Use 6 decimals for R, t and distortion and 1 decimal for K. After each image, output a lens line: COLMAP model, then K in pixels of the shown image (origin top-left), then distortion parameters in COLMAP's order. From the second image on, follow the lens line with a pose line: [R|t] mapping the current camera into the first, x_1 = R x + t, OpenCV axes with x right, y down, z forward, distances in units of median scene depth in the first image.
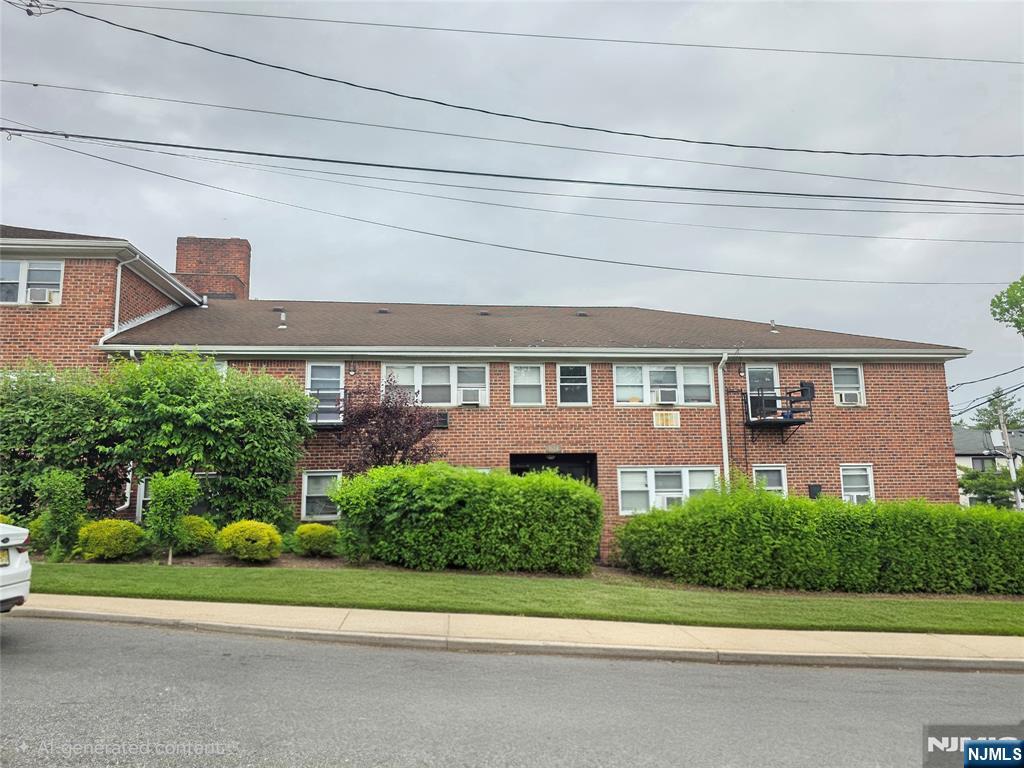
lens RADIAL K [[688.3, 0, 510.2], [0, 688.3, 385.8], [0, 0, 1]] dist [0.026631, -0.015255]
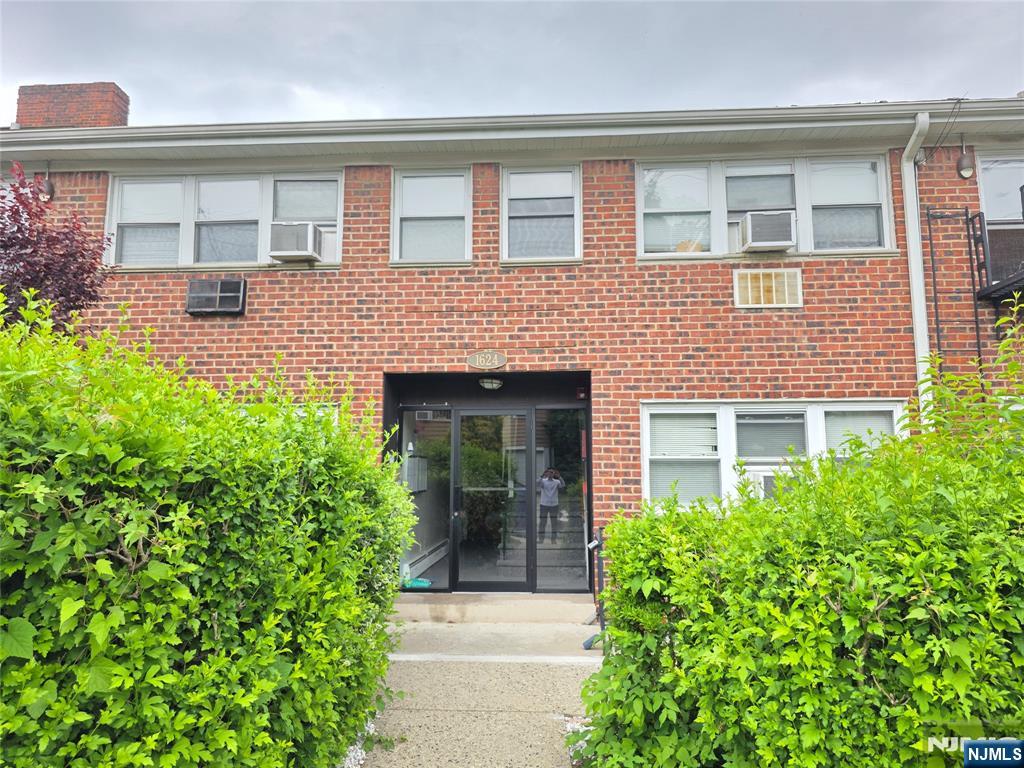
lens RADIAL K [[688.3, 0, 535.2], [0, 688.3, 395.3], [0, 0, 1]] dist [0.026631, -0.015255]
pose [[0.987666, -0.008731, -0.156330, 0.155824], [0.013043, 0.999562, 0.026576, 0.100291], [0.156030, -0.028287, 0.987347, 0.578498]]
